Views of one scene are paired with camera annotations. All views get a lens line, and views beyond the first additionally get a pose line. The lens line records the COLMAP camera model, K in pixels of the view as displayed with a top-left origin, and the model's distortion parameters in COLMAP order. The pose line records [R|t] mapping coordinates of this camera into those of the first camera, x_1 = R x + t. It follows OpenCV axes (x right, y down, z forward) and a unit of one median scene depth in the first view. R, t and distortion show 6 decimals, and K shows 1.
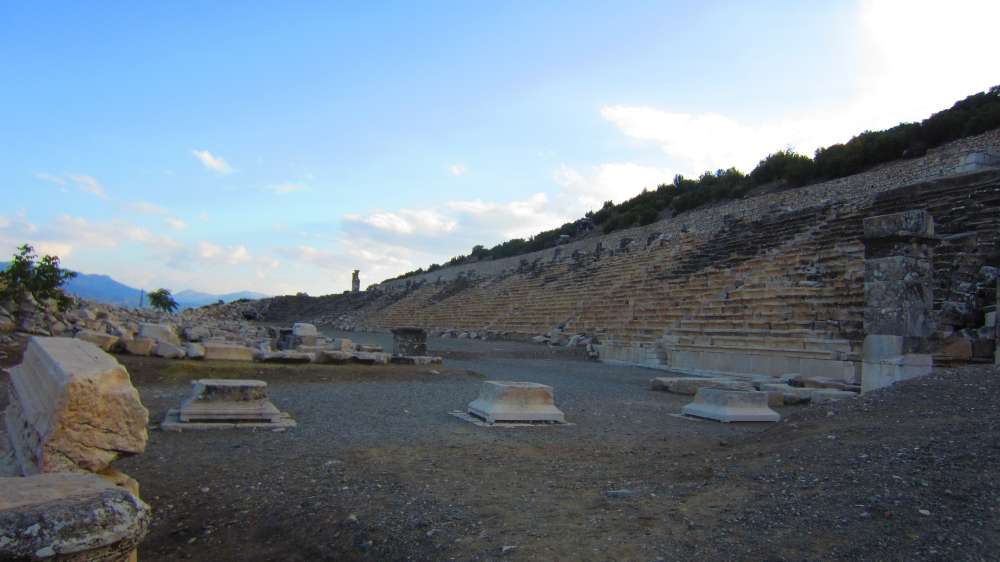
lens RADIAL K [[711.4, 0, 503.2], [0, 711.4, 282.1], [0, 0, 1]] dist [-0.029553, 0.009428]
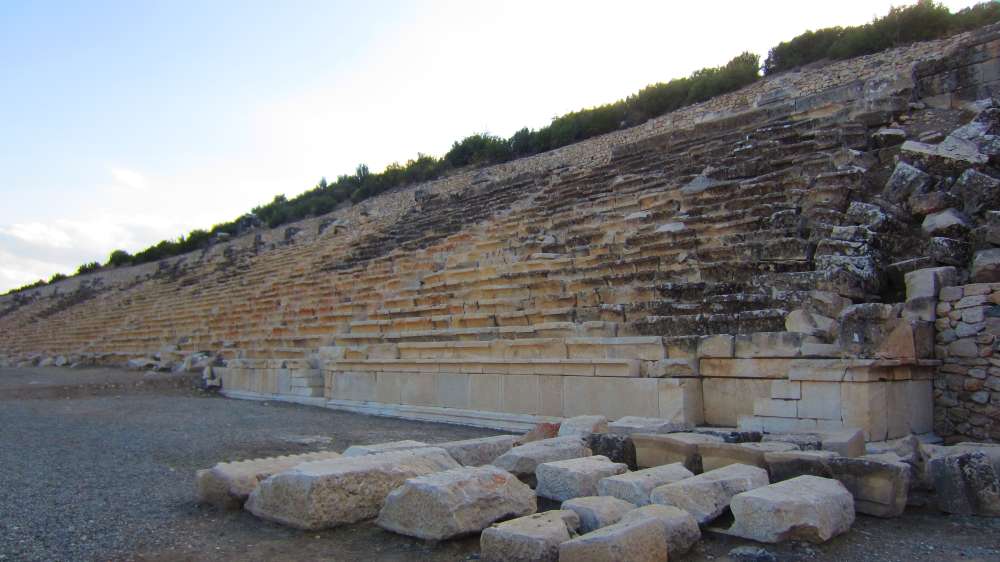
lens RADIAL K [[711.4, 0, 503.2], [0, 711.4, 282.1], [0, 0, 1]] dist [-0.029553, 0.009428]
pose [[0.909789, 0.004439, 0.415046, 0.084438], [0.007672, 0.999592, -0.027509, 0.027361], [-0.414999, 0.028212, 0.909384, 0.280482]]
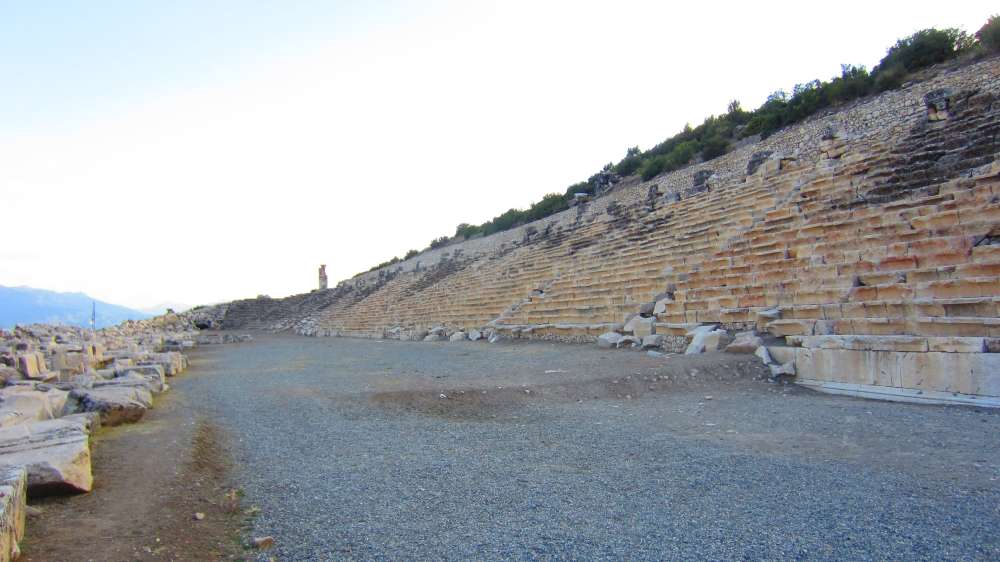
lens RADIAL K [[711.4, 0, 503.2], [0, 711.4, 282.1], [0, 0, 1]] dist [-0.029553, 0.009428]
pose [[0.997934, -0.058713, 0.026078, -0.040295], [0.058434, 0.998227, 0.011349, 0.028436], [-0.026698, -0.009802, 0.999595, 0.485920]]
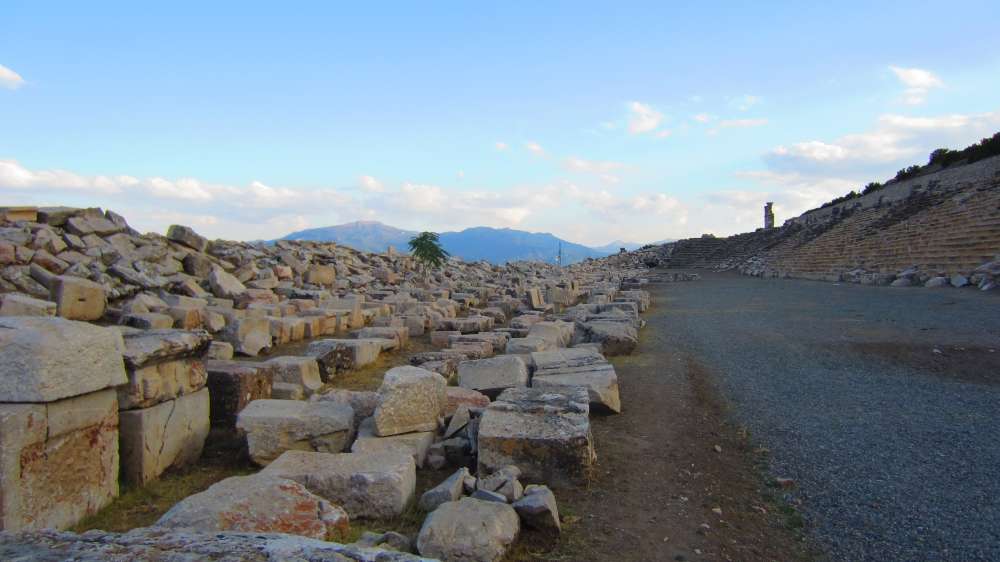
lens RADIAL K [[711.4, 0, 503.2], [0, 711.4, 282.1], [0, 0, 1]] dist [-0.029553, 0.009428]
pose [[0.835409, -0.031714, -0.548713, -0.050630], [0.074432, 0.995665, 0.055776, 0.025283], [0.544565, -0.087437, 0.834148, 0.477673]]
